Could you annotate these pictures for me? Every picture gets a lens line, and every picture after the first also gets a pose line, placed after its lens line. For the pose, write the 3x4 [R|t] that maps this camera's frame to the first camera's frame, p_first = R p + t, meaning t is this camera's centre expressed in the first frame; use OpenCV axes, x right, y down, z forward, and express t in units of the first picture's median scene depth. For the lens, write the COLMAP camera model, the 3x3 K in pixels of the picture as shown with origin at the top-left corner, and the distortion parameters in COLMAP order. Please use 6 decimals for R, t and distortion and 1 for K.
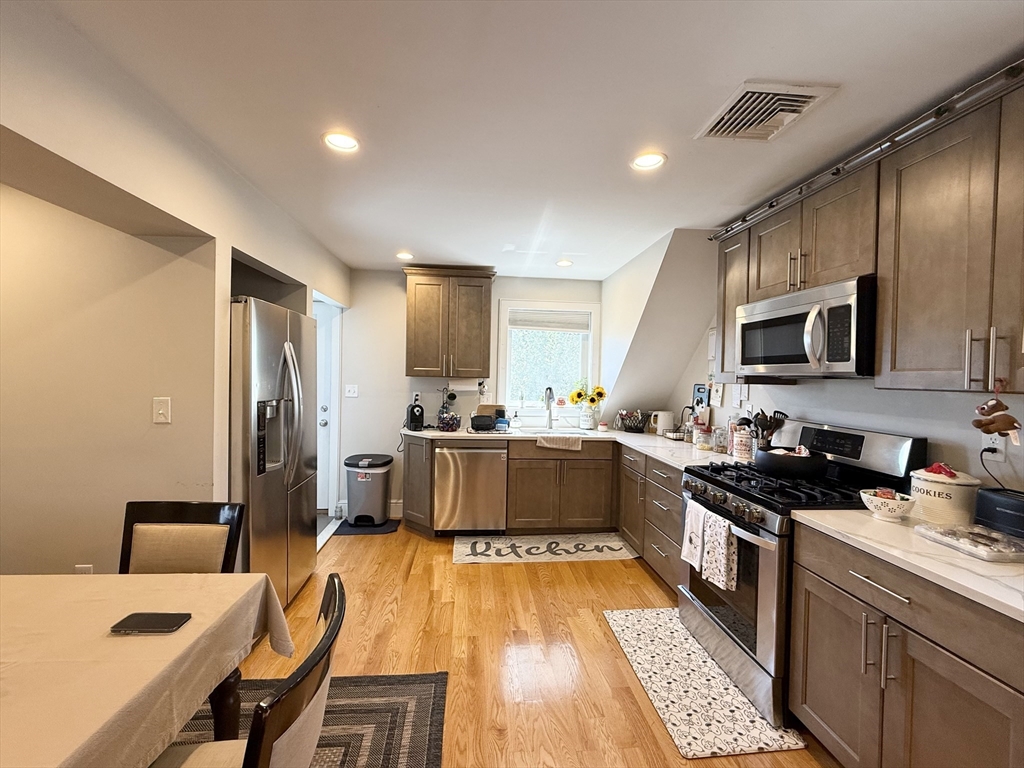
lens RADIAL K [[421.6, 0, 510.0], [0, 421.6, 383.1], [0, 0, 1]] dist [-0.000088, 0.000082]
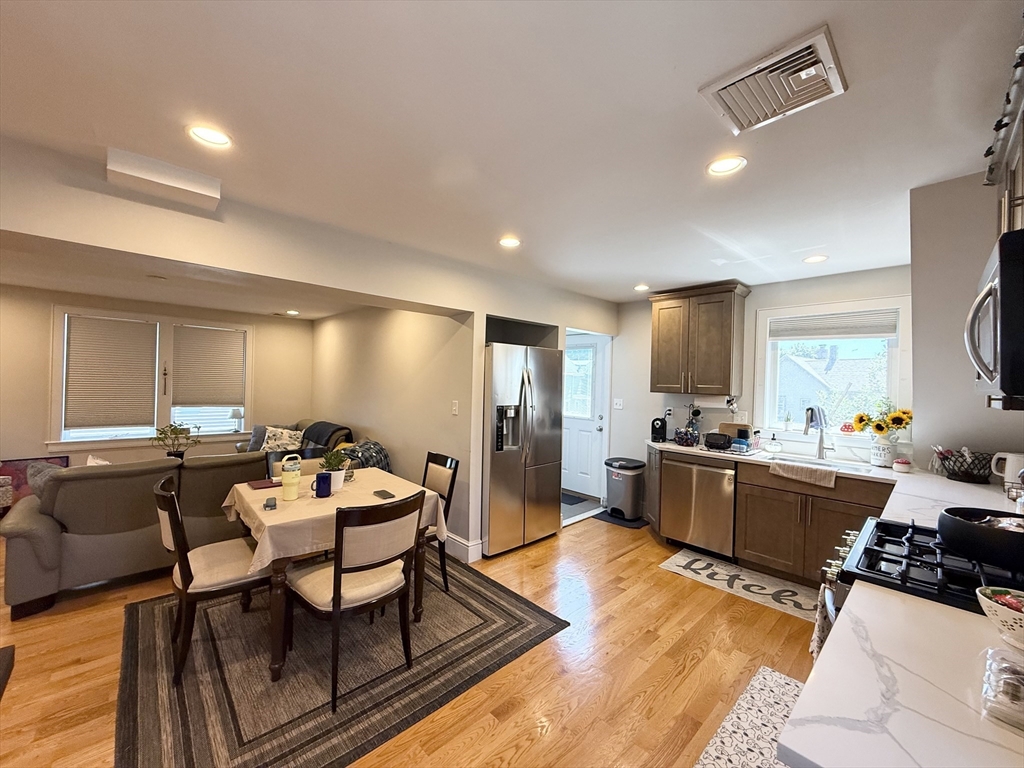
lens RADIAL K [[407.1, 0, 509.9], [0, 407.1, 382.8], [0, 0, 1]] dist [-0.000168, 0.000272]
pose [[0.617068, -0.006320, -0.786885, 0.419157], [-0.026242, 0.999246, -0.028603, -0.000602], [0.786472, 0.038299, 0.616437, 0.041542]]
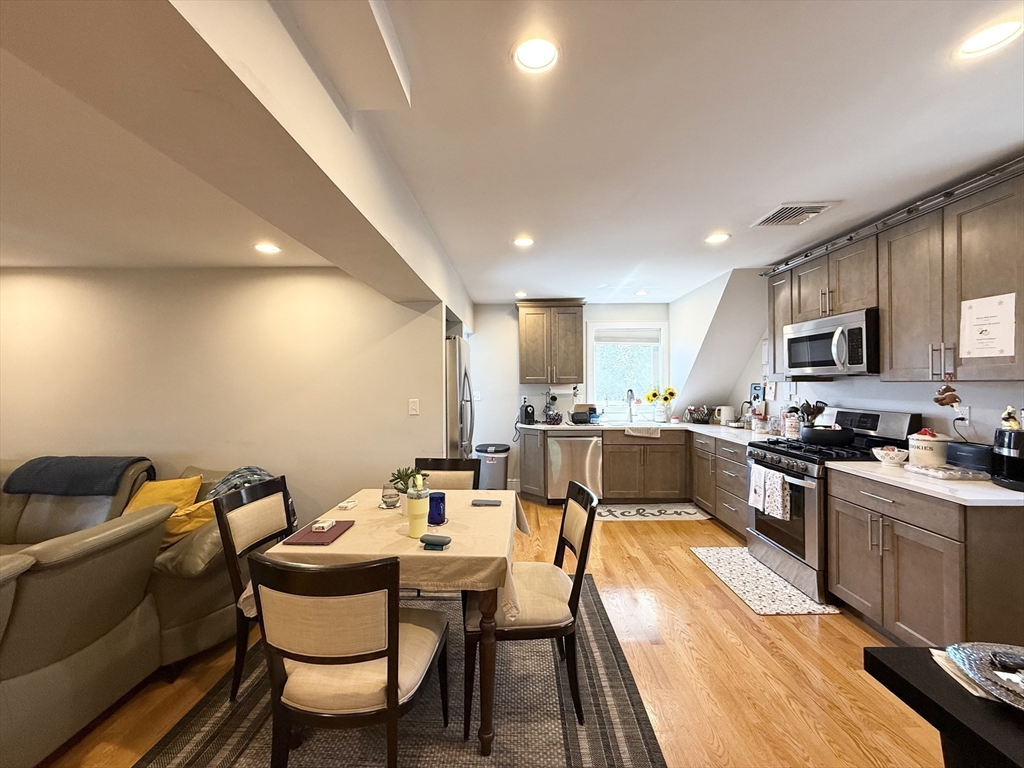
lens RADIAL K [[407.1, 0, 509.9], [0, 407.1, 382.8], [0, 0, 1]] dist [-0.000168, 0.000272]
pose [[0.993474, -0.027622, -0.110663, -0.153212], [0.025601, 0.999479, -0.019639, 0.005928], [0.111148, 0.016678, 0.993664, -0.306529]]
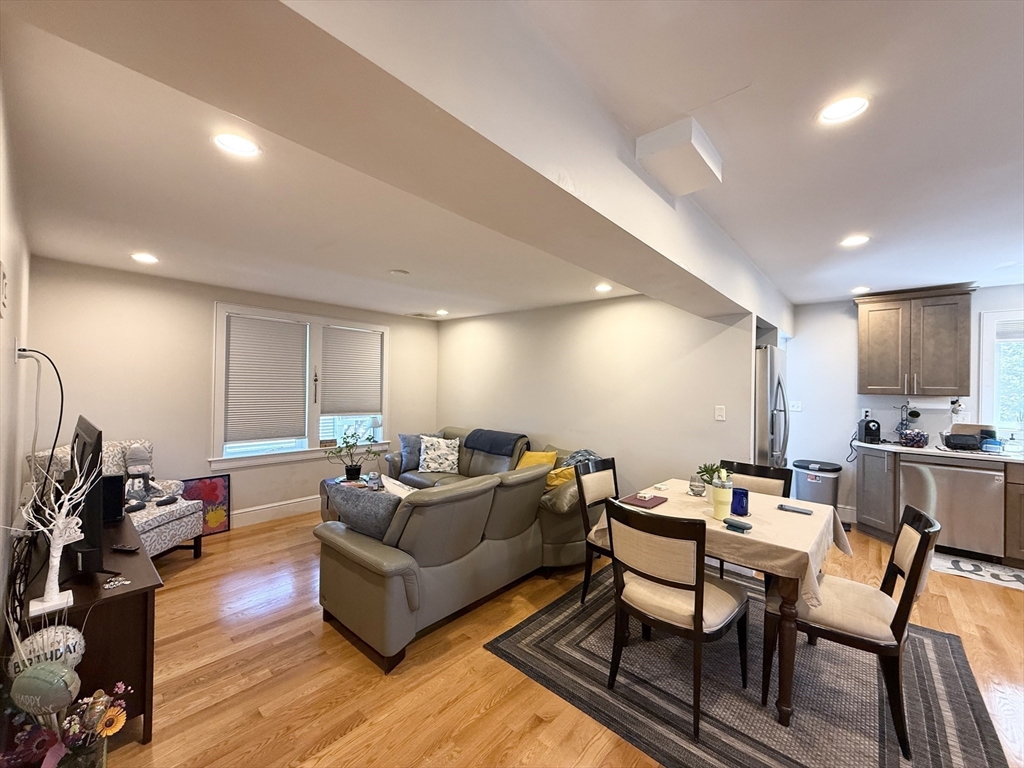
lens RADIAL K [[407.1, 0, 509.9], [0, 407.1, 382.8], [0, 0, 1]] dist [-0.000168, 0.000272]
pose [[0.681266, -0.014795, -0.731886, -0.095045], [-0.014065, 0.999347, -0.033294, 0.003112], [0.731901, 0.032976, 0.680613, -0.465581]]
